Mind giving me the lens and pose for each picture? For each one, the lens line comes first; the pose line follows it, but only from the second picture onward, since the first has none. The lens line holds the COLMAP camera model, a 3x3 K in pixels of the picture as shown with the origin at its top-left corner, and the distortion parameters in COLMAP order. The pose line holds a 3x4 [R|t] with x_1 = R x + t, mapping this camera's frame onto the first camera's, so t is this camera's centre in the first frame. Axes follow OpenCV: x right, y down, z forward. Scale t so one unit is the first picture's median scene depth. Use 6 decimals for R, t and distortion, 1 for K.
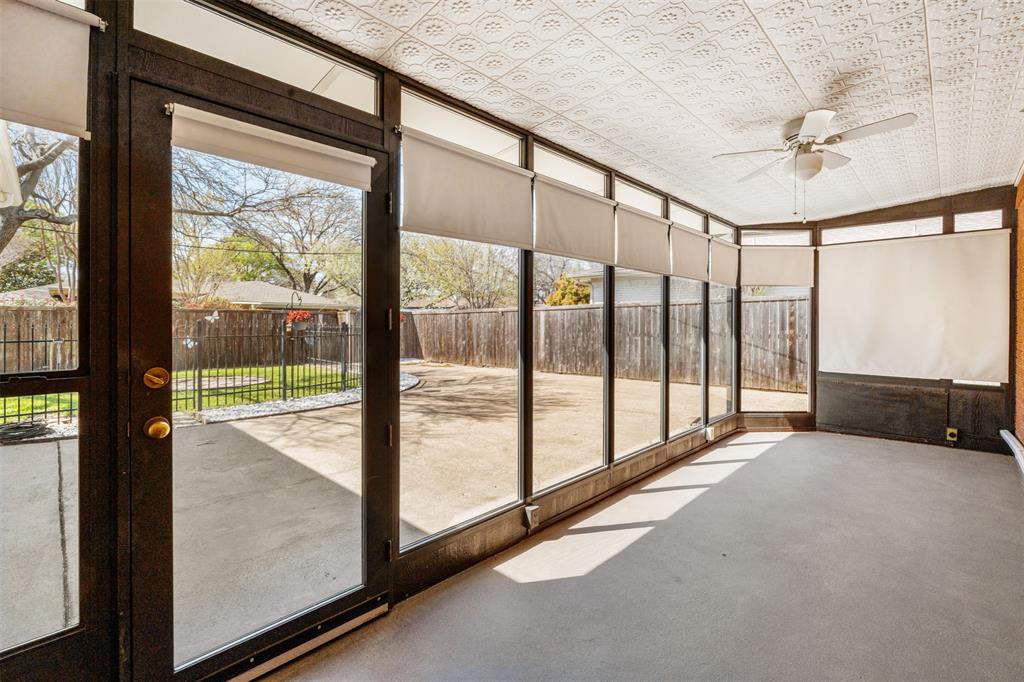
lens RADIAL K [[440.0, 0, 509.9], [0, 440.0, 366.7], [0, 0, 1]] dist [0.002162, 0.000246]
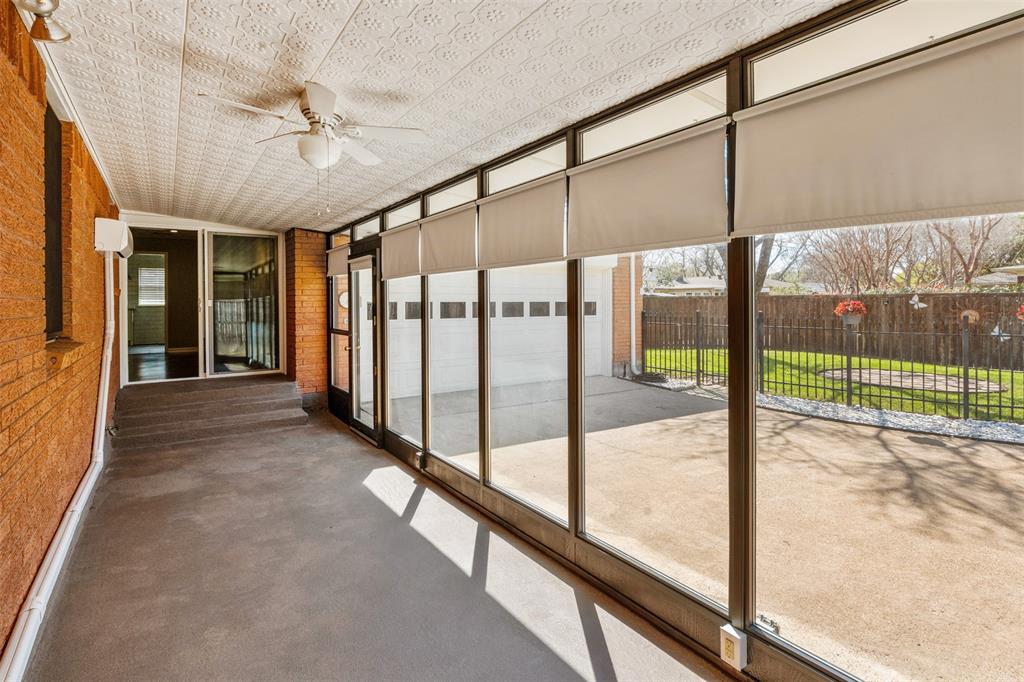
lens RADIAL K [[482.1, 0, 509.6], [0, 482.1, 302.9], [0, 0, 1]] dist [-0.001706, -0.000382]
pose [[-0.145426, 0.005290, -0.989355, 1.199504], [-0.105969, 0.994150, 0.020892, -0.171045], [0.983678, 0.107879, -0.144015, 1.136796]]
